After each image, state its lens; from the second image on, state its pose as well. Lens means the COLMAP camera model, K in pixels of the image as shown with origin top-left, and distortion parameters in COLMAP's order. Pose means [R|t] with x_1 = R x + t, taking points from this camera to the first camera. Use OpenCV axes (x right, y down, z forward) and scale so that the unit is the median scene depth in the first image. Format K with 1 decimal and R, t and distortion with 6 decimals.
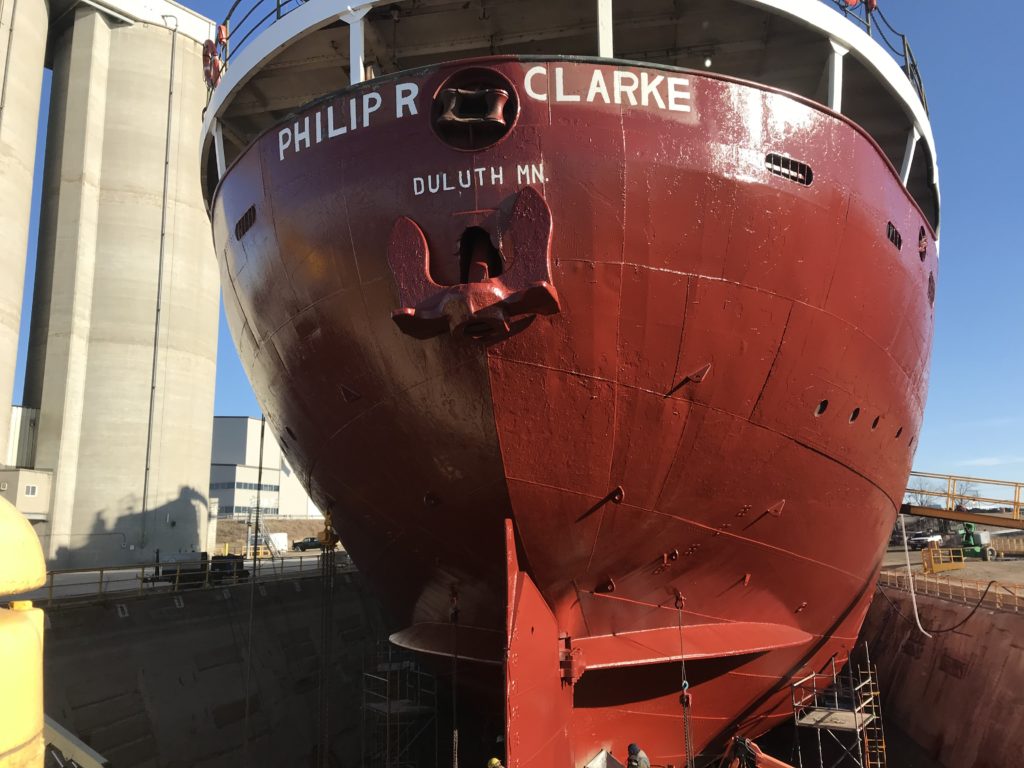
lens RADIAL K [[841.8, 0, 512.2], [0, 841.8, 377.9], [0, 0, 1]] dist [0.008190, 0.009841]
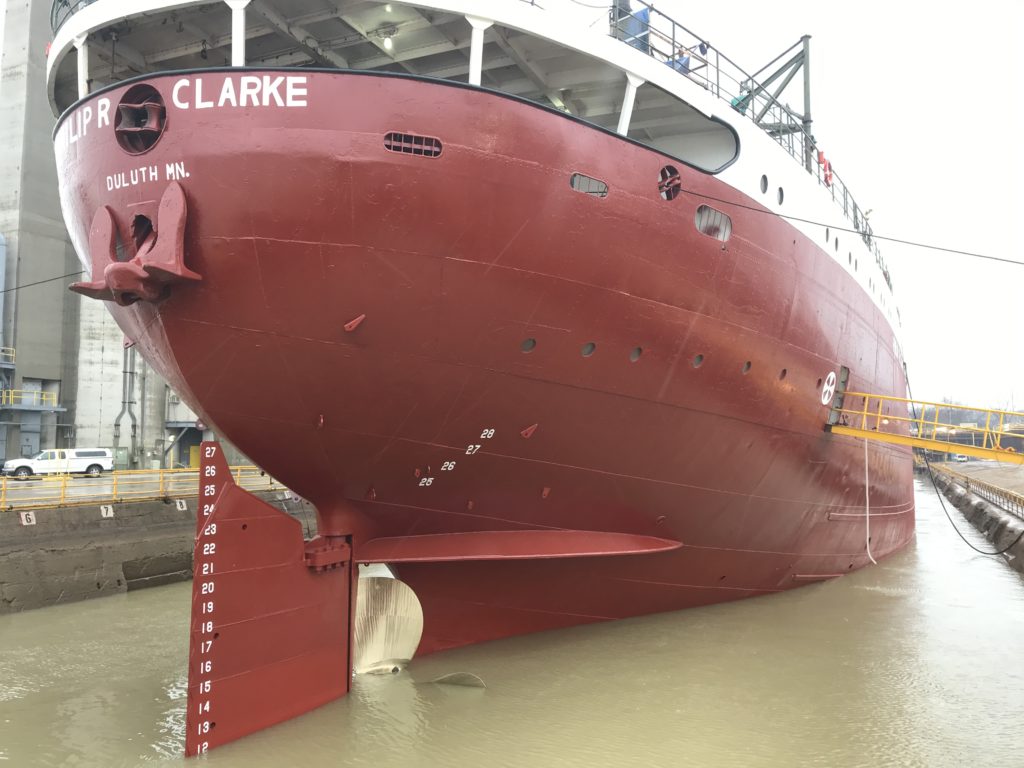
lens RADIAL K [[841.8, 0, 511.5], [0, 841.8, 394.6], [0, 0, 1]] dist [0.008190, 0.009841]
pose [[0.973103, -0.002430, -0.230356, 0.776749], [0.031052, 0.992202, 0.120707, -0.044082], [0.228266, -0.124613, 0.965591, -0.145383]]
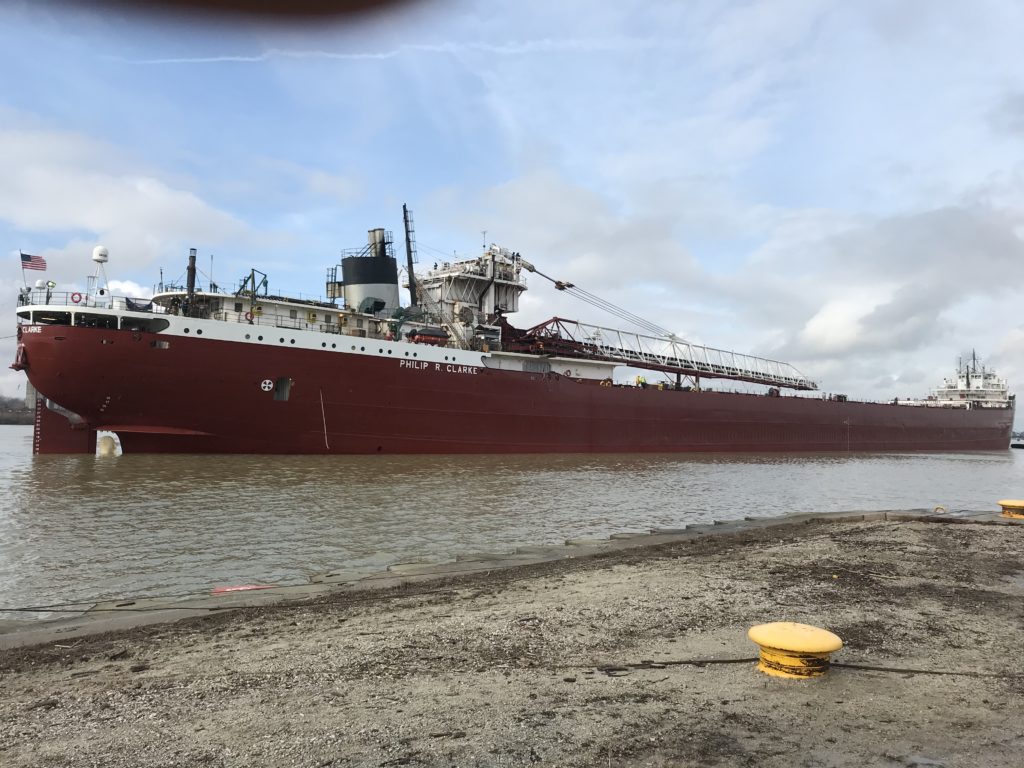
lens RADIAL K [[841.8, 0, 513.9], [0, 841.8, 380.8], [0, 0, 1]] dist [0.008190, 0.009841]
pose [[0.834948, 0.009624, -0.550244, 6.504198], [0.065845, 0.990918, 0.117247, -0.465081], [0.546375, -0.134126, 0.826731, -2.260622]]
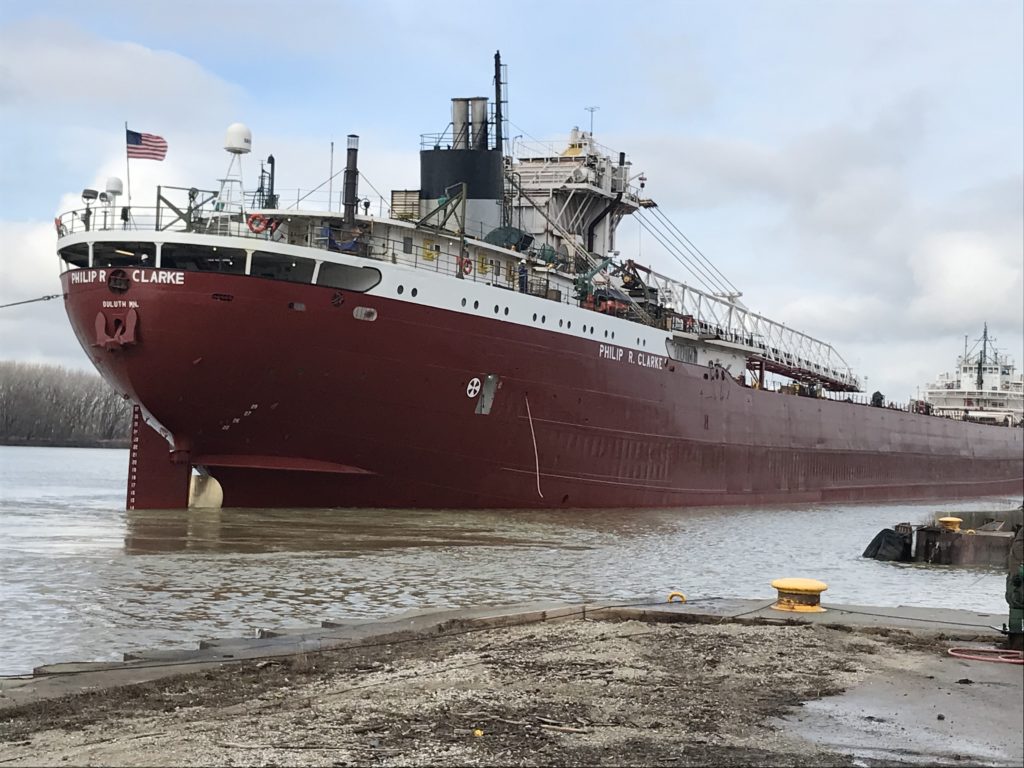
lens RADIAL K [[1762.9, 0, 513.2], [0, 1762.9, 381.0], [0, 0, 1]] dist [0.133439, 0.000000]
pose [[0.976448, 0.048892, -0.210139, 2.951155], [-0.017180, 0.988512, 0.150162, -1.005743], [0.215066, -0.143015, 0.966071, -5.471757]]
